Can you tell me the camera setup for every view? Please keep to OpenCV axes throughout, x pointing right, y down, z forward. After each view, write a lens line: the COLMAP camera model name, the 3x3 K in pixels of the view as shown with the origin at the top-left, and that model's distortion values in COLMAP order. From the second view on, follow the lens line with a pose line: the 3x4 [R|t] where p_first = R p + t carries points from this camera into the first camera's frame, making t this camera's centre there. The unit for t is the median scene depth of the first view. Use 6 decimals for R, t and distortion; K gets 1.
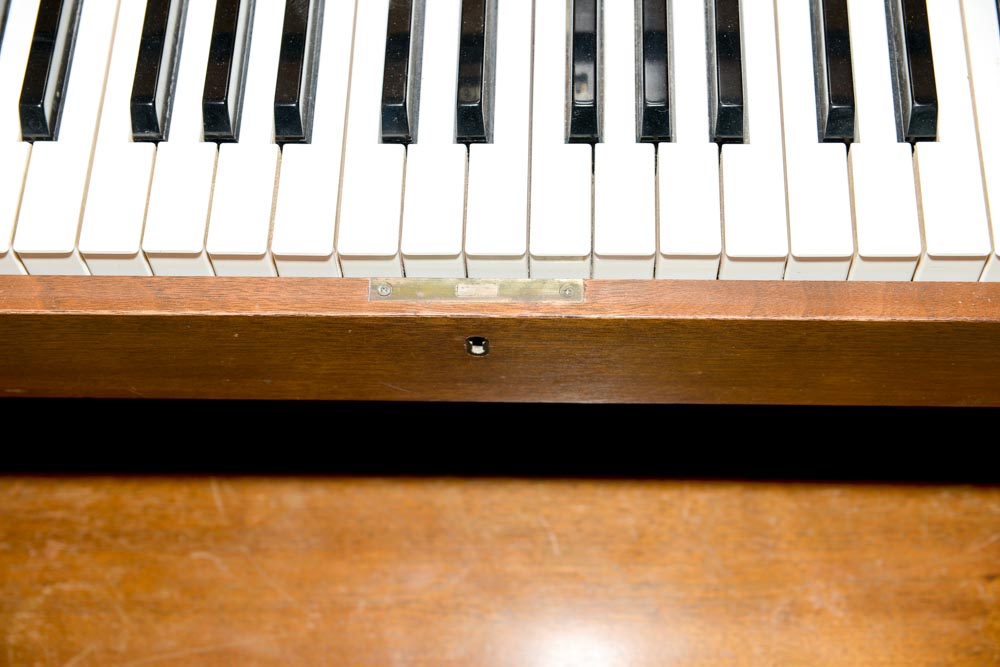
lens RADIAL K [[1673.4, 0, 500.0], [0, 1673.4, 333.5], [0, 0, 1]] dist [0.115816, 0.038590]
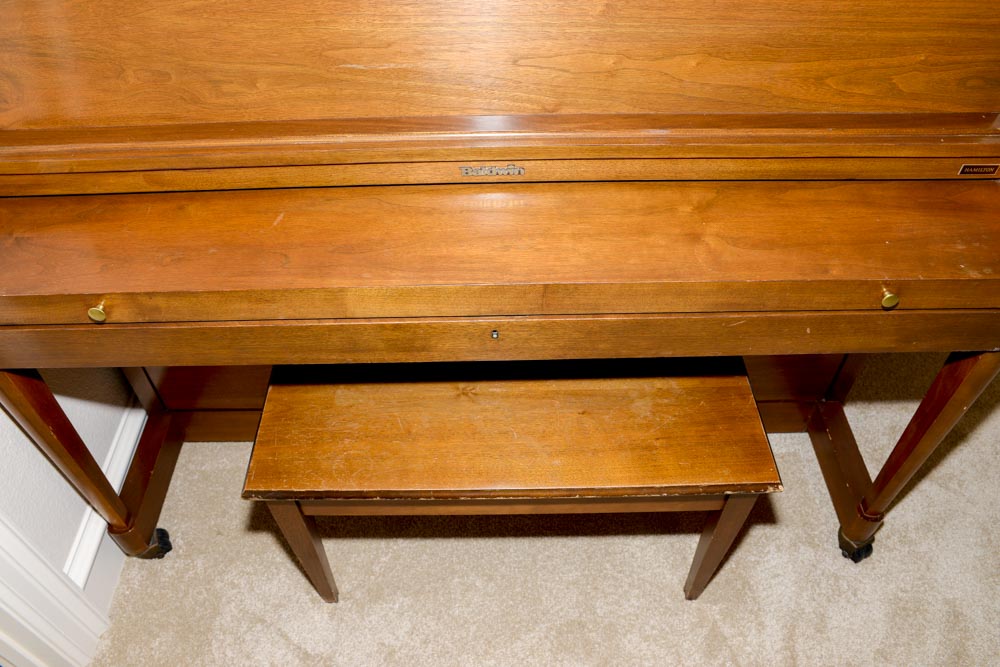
lens RADIAL K [[732.3, 0, 500.0], [0, 732.3, 333.5], [0, 0, 1]] dist [-0.121308, 0.063930]
pose [[0.998431, -0.012382, 0.054603, -0.063548], [0.027204, 0.959664, -0.279831, 0.316304], [-0.048935, 0.280877, 0.958495, -0.294425]]
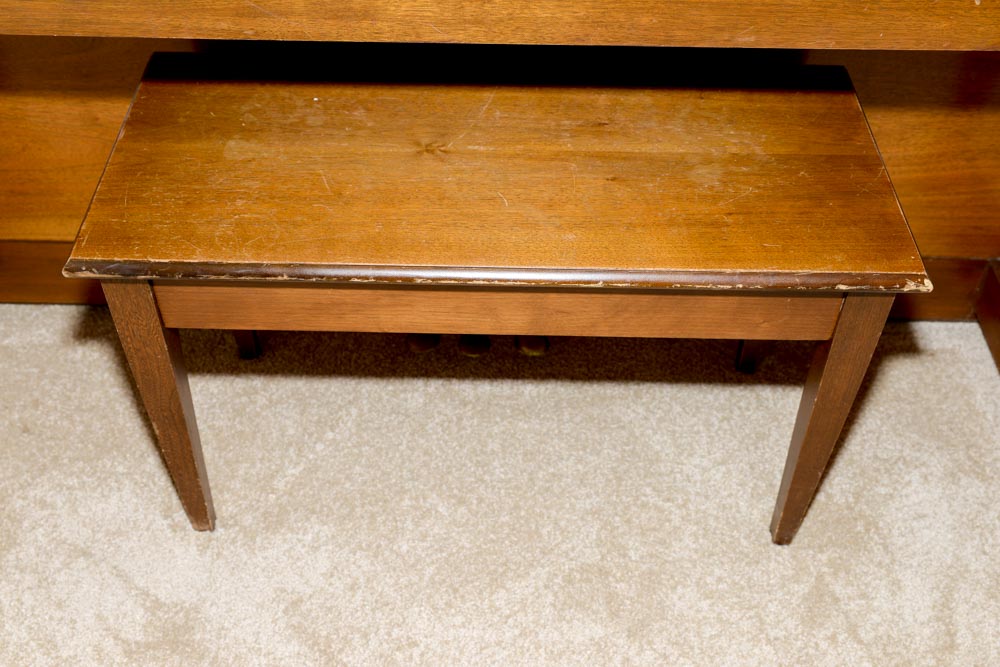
lens RADIAL K [[1136.6, 0, 500.0], [0, 1136.6, 333.5], [0, 0, 1]] dist [-0.005768, 0.035115]
pose [[0.998000, 0.021061, 0.059600, -0.048069], [-0.001985, 0.952840, -0.303467, 0.661681], [-0.063180, 0.302742, 0.950976, -0.179516]]
